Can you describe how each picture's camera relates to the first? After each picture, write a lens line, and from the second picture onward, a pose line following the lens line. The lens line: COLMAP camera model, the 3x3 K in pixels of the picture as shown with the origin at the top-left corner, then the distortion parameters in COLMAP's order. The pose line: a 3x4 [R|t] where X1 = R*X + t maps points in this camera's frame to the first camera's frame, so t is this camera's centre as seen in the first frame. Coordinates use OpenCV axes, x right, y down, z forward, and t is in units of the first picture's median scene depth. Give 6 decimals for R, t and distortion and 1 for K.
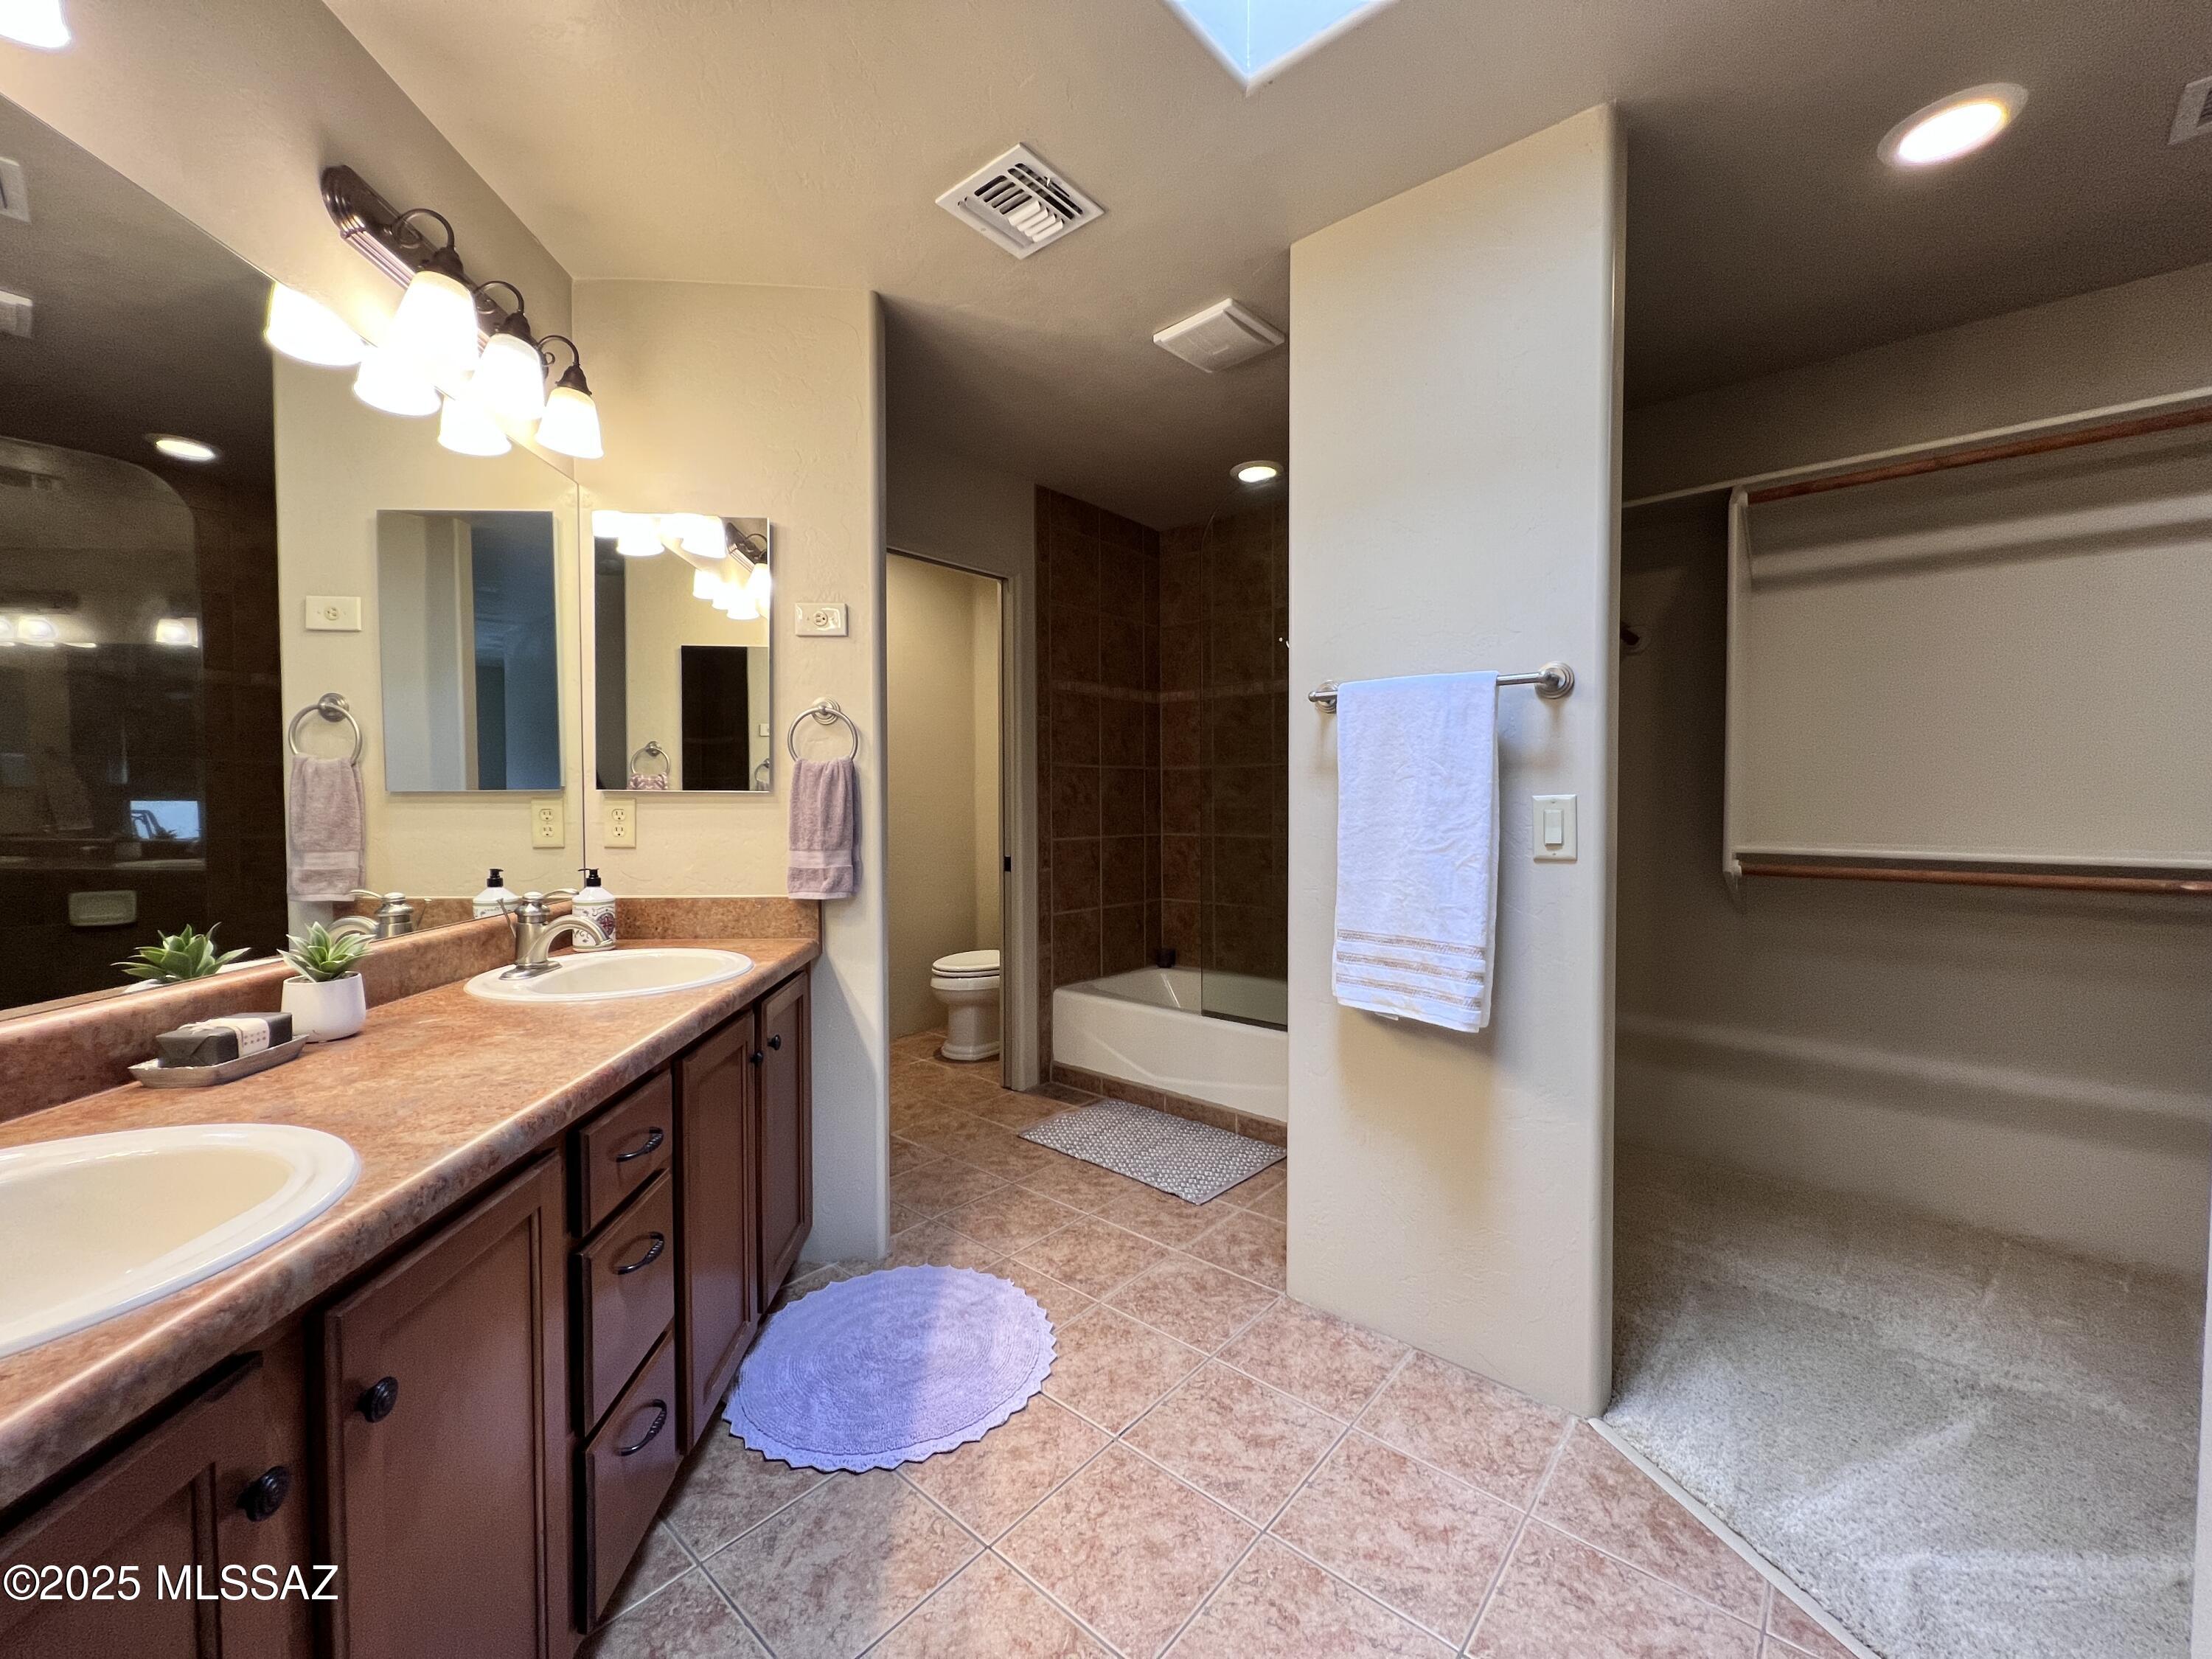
lens RADIAL K [[890.1, 0, 1106.0], [0, 890.1, 829.5], [0, 0, 1]] dist [0.000080, -0.000075]
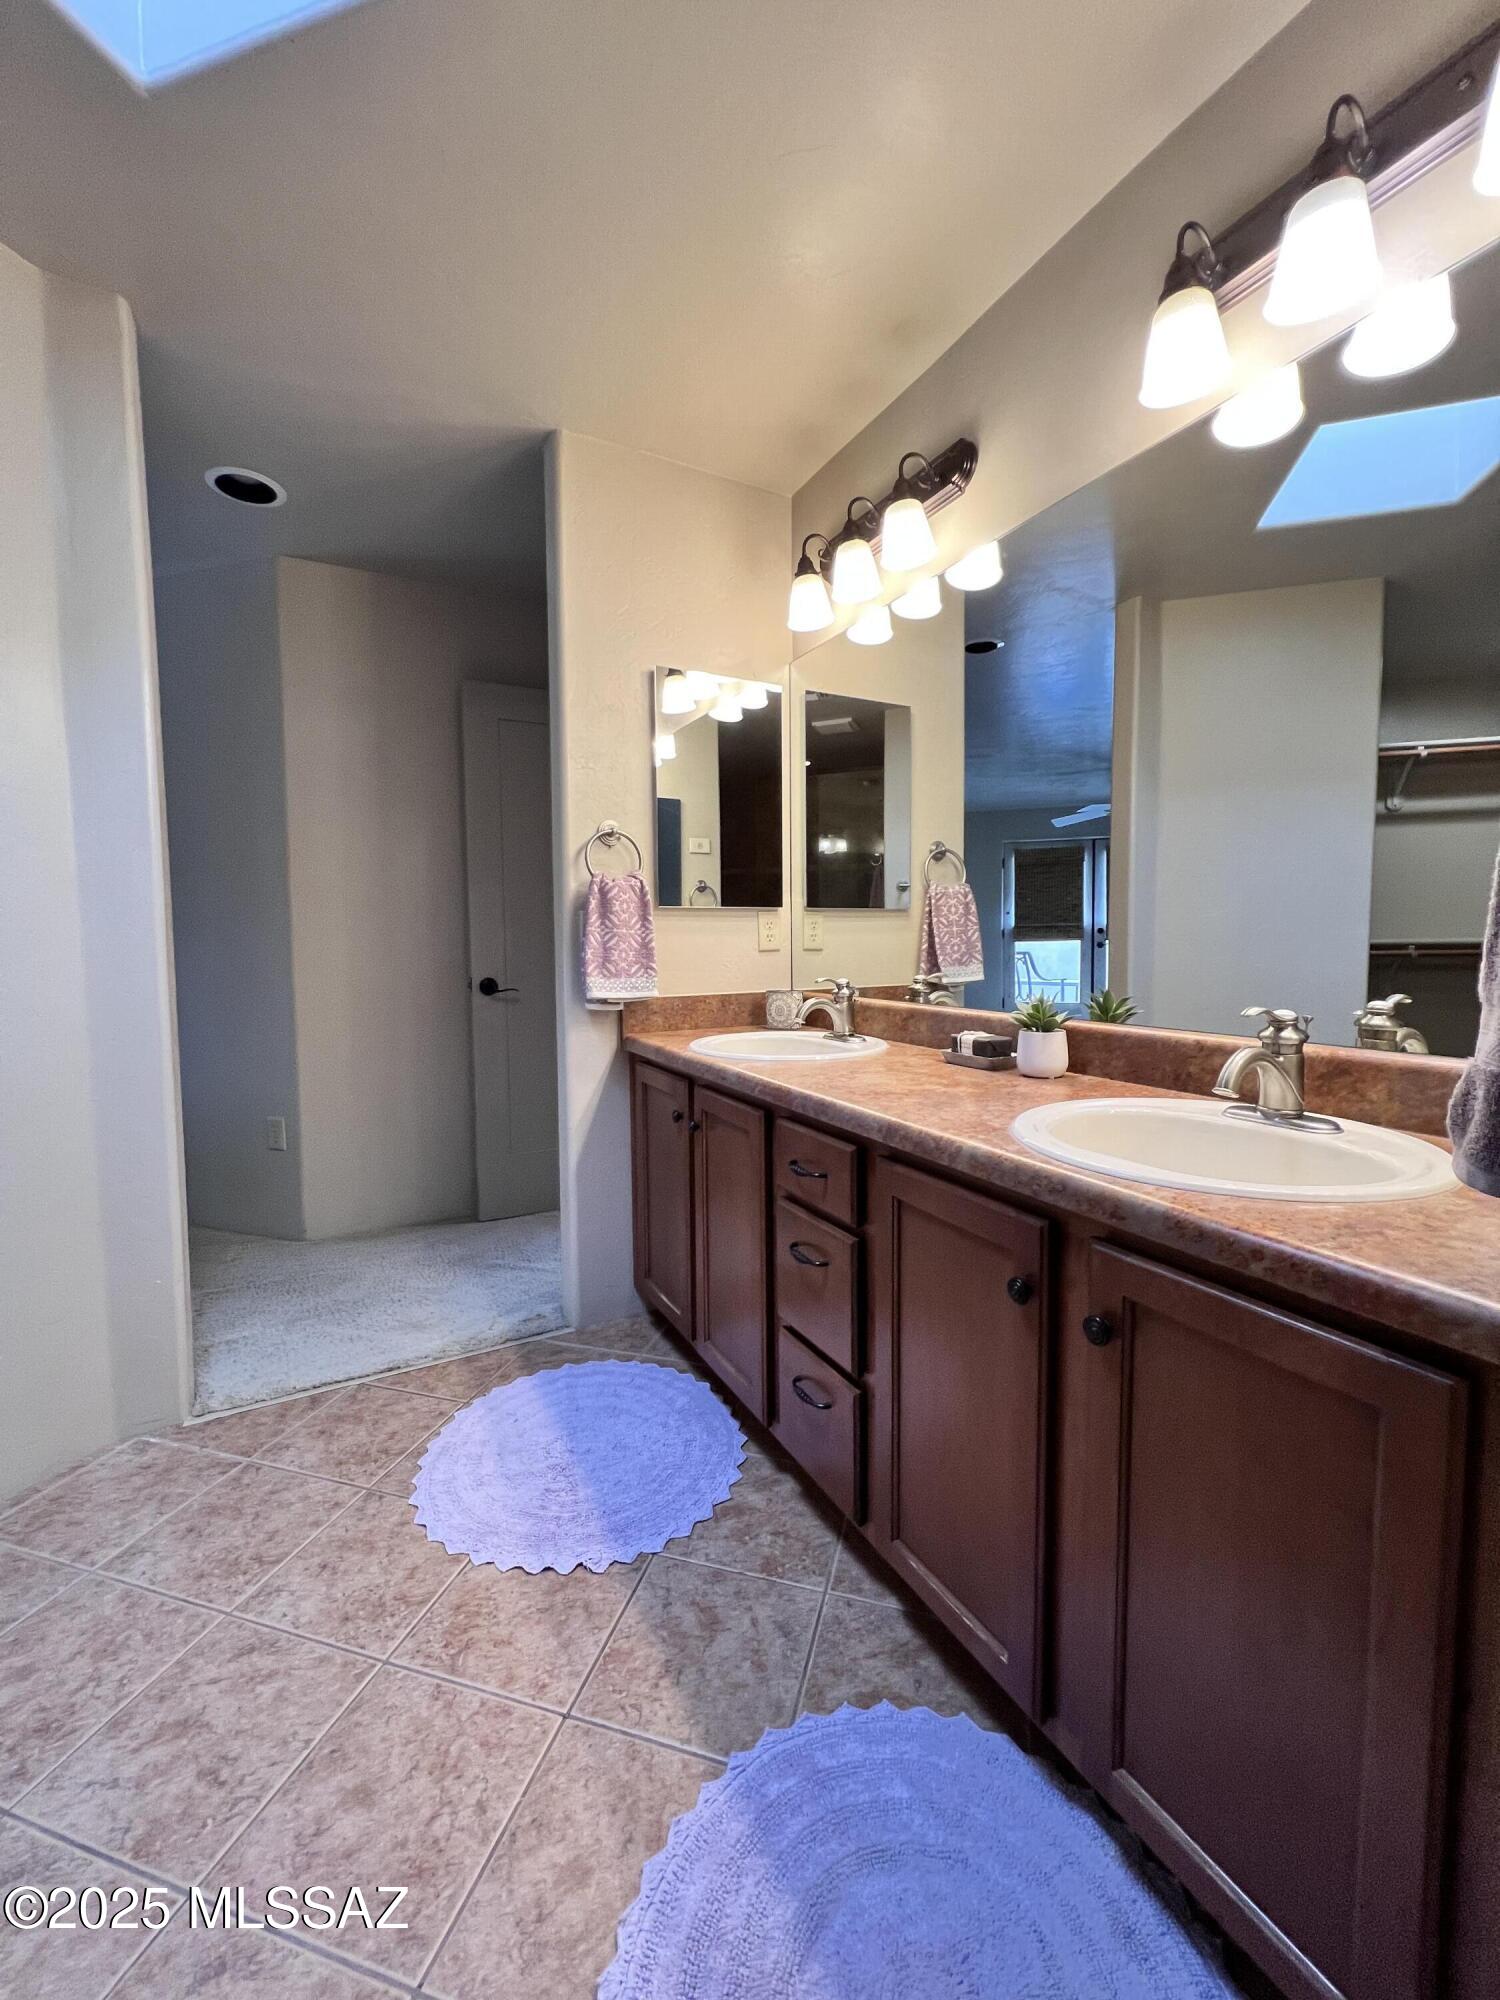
lens RADIAL K [[804.8, 0, 750.0], [0, 804.8, 1000.0], [0, 0, 1]] dist [0.000080, -0.000075]
pose [[-0.914745, 0.035040, -0.402509, -0.000099], [-0.006079, 0.994926, 0.100426, 0.003426], [0.403986, 0.094311, -0.909891, 1.743594]]
